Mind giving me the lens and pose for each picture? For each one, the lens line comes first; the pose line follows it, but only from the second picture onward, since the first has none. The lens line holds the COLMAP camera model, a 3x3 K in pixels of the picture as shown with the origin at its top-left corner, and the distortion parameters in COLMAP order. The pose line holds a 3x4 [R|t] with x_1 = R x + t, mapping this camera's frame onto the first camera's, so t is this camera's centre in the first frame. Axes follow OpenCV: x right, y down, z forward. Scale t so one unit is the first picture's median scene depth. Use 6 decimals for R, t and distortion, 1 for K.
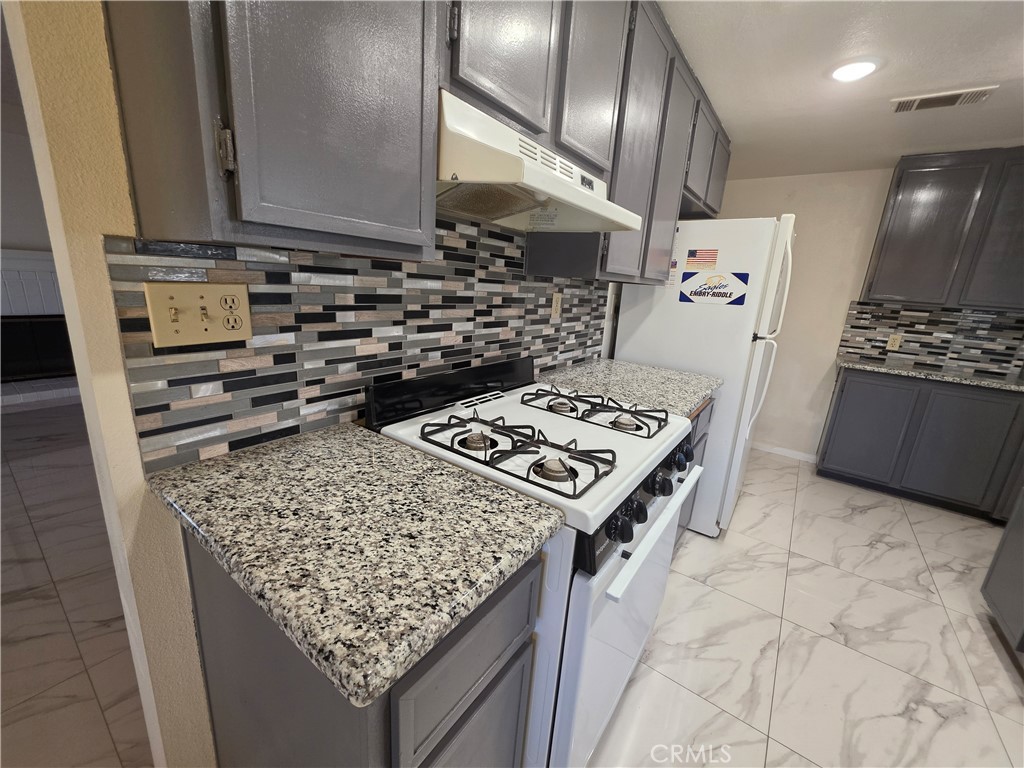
lens RADIAL K [[414.1, 0, 510.0], [0, 414.1, 385.2], [0, 0, 1]] dist [-0.003533, 0.001278]
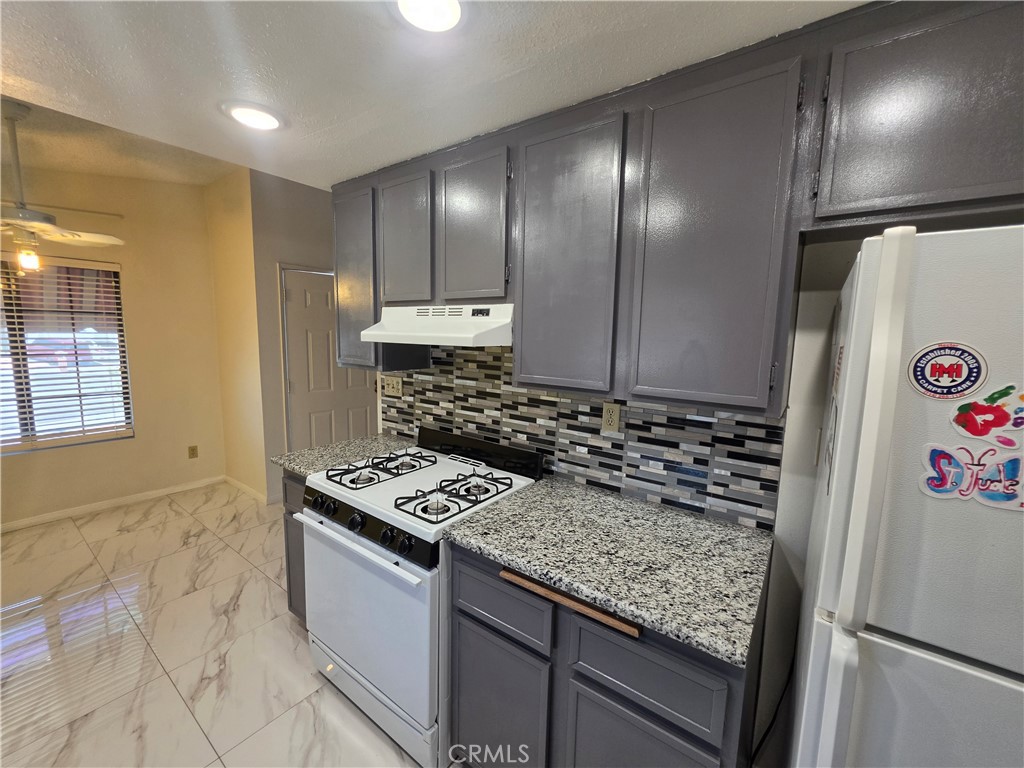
lens RADIAL K [[414.1, 0, 506.4], [0, 414.1, 387.3], [0, 0, 1]] dist [-0.003533, 0.001278]
pose [[-0.012793, 0.058037, -0.998232, 1.042083], [-0.273350, 0.960084, 0.059323, -0.257985], [0.961830, 0.273626, 0.003582, 0.803547]]
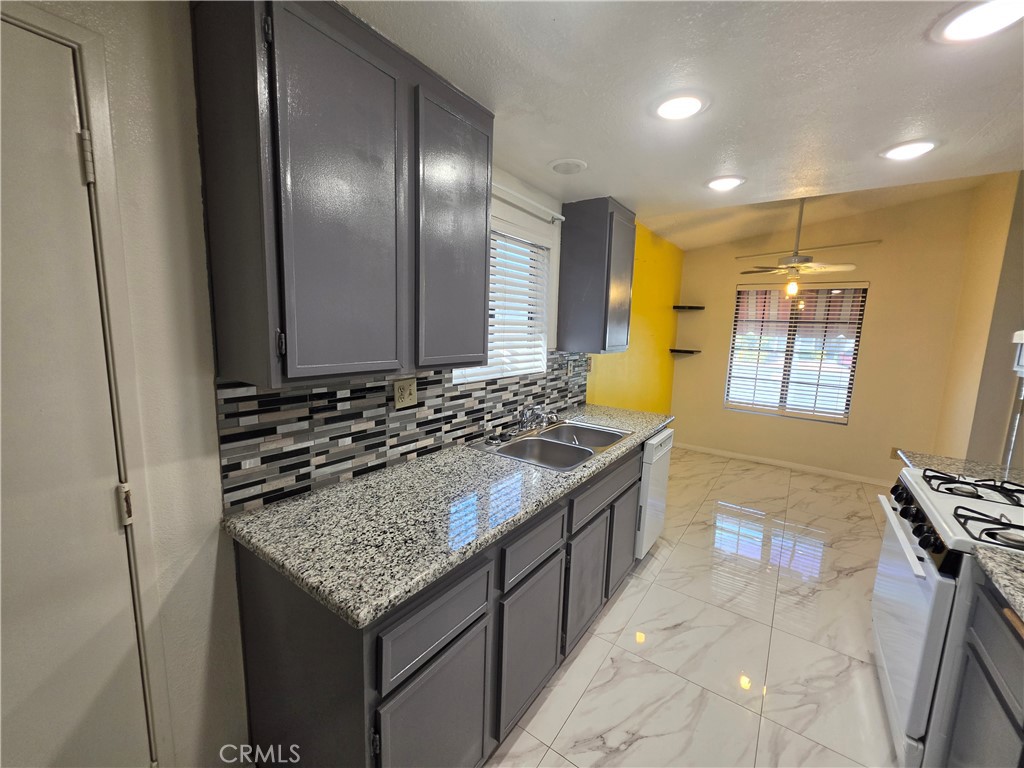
lens RADIAL K [[414.1, 0, 516.2], [0, 414.1, 383.0], [0, 0, 1]] dist [-0.003533, 0.001278]
pose [[-0.994630, -0.098347, -0.032238, 1.103400], [-0.103202, 0.918971, 0.380580, -0.359463], [-0.007803, 0.381864, -0.924186, 1.303913]]
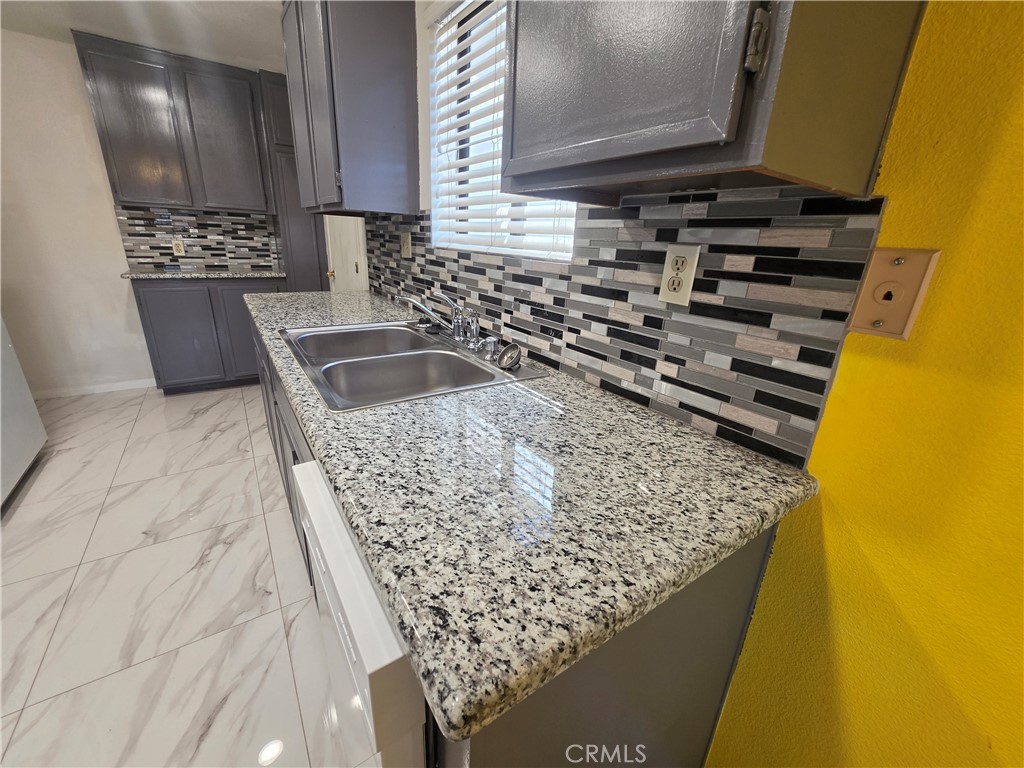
lens RADIAL K [[414.1, 0, 518.7], [0, 414.1, 382.1], [0, 0, 1]] dist [-0.003533, 0.001278]
pose [[0.330091, -0.357679, 0.873559, 0.333715], [0.208890, 0.930165, 0.301923, 0.126097], [-0.920546, 0.082815, 0.381754, -0.243950]]
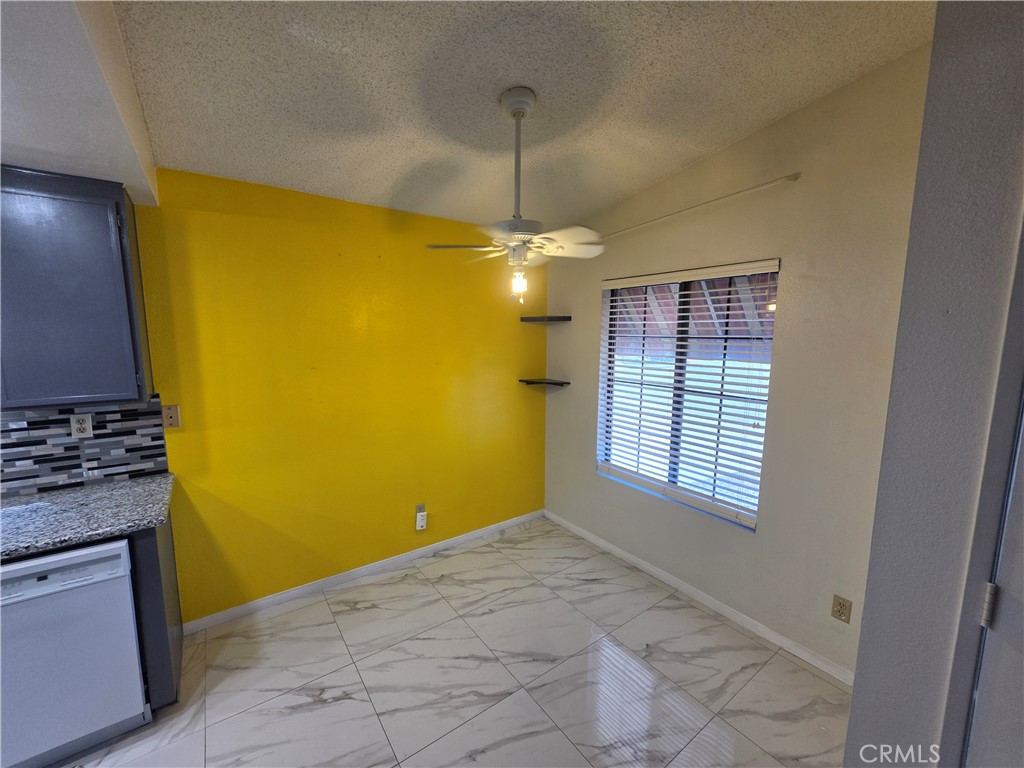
lens RADIAL K [[414.1, 0, 507.6], [0, 414.1, 385.9], [0, 0, 1]] dist [-0.003533, 0.001278]
pose [[-0.948264, -0.113789, 0.296389, -0.558219], [0.006925, 0.925928, 0.377637, -0.318353], [-0.317406, 0.360153, -0.877236, 0.329795]]
